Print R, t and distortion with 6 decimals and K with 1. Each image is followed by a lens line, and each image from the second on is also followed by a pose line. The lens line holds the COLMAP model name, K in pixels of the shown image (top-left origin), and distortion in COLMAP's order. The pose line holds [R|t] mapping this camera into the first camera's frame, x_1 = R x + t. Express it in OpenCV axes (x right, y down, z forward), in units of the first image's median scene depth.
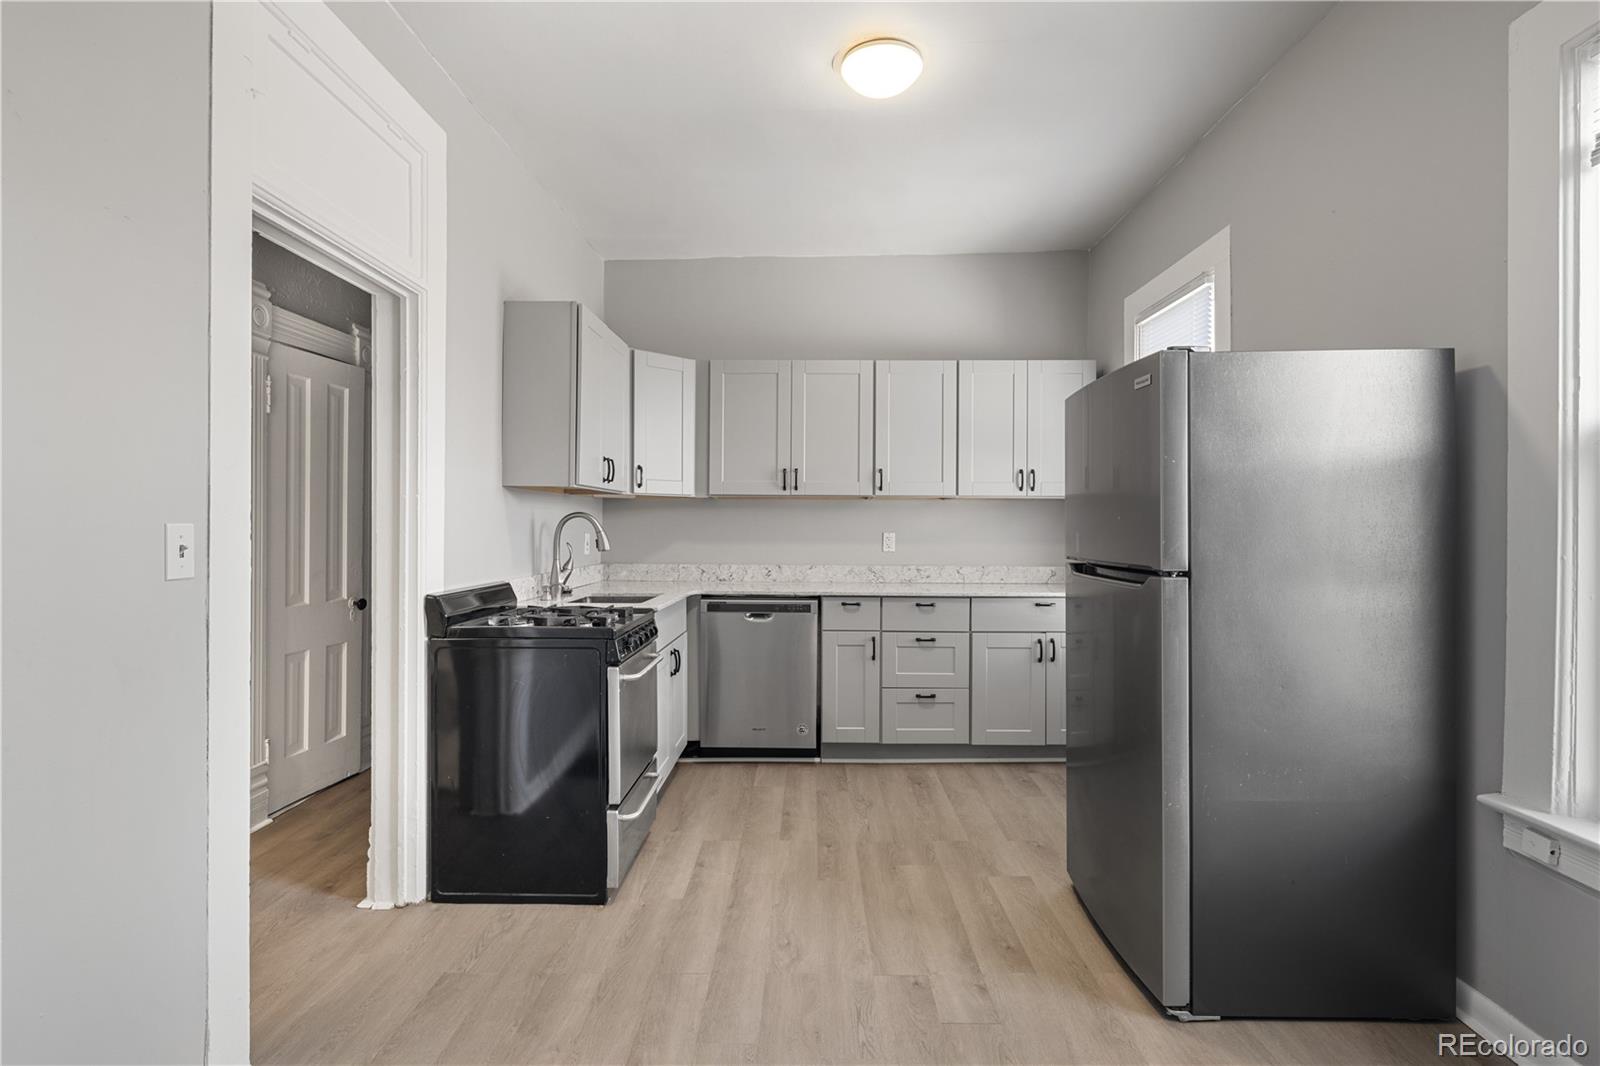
lens RADIAL K [[773.7, 0, 791.8], [0, 773.7, 533.4], [0, 0, 1]] dist [0.008663, -0.006060]
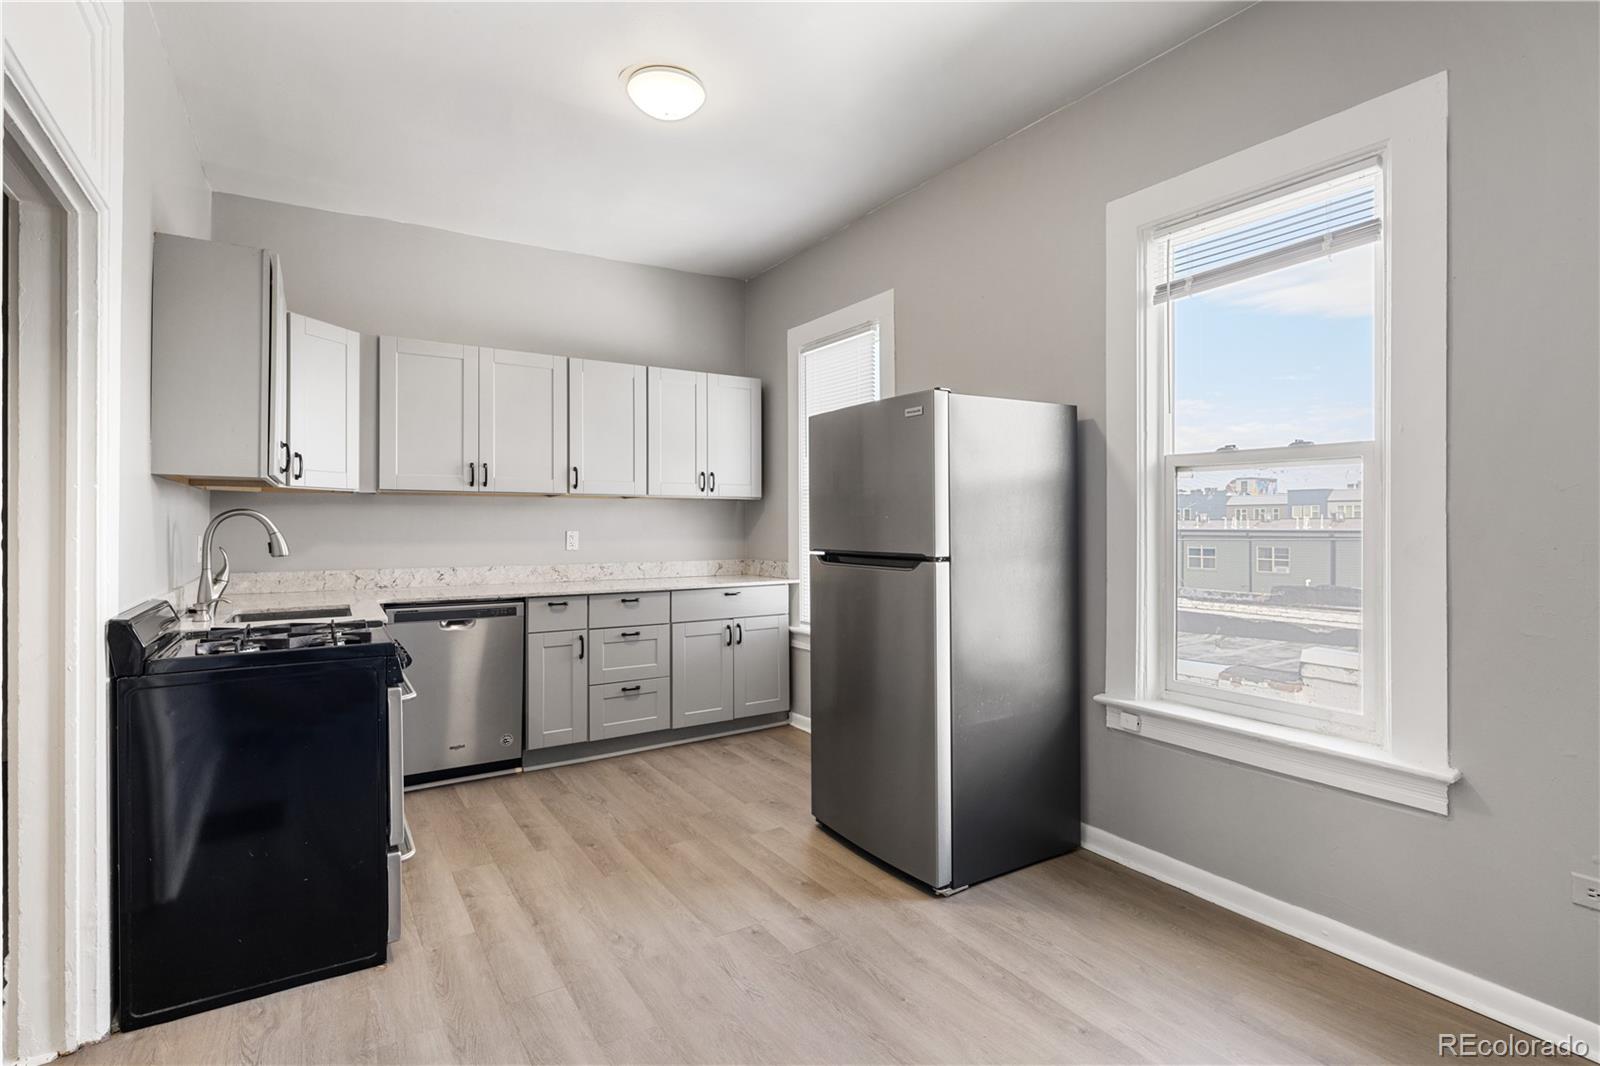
lens RADIAL K [[773.7, 0, 794.8], [0, 773.7, 527.2], [0, 0, 1]] dist [0.008663, -0.006060]
pose [[0.837565, -0.007165, 0.546290, -0.301692], [0.009755, 0.999951, -0.001841, -0.001726], [-0.546250, 0.006871, 0.837594, 0.019399]]
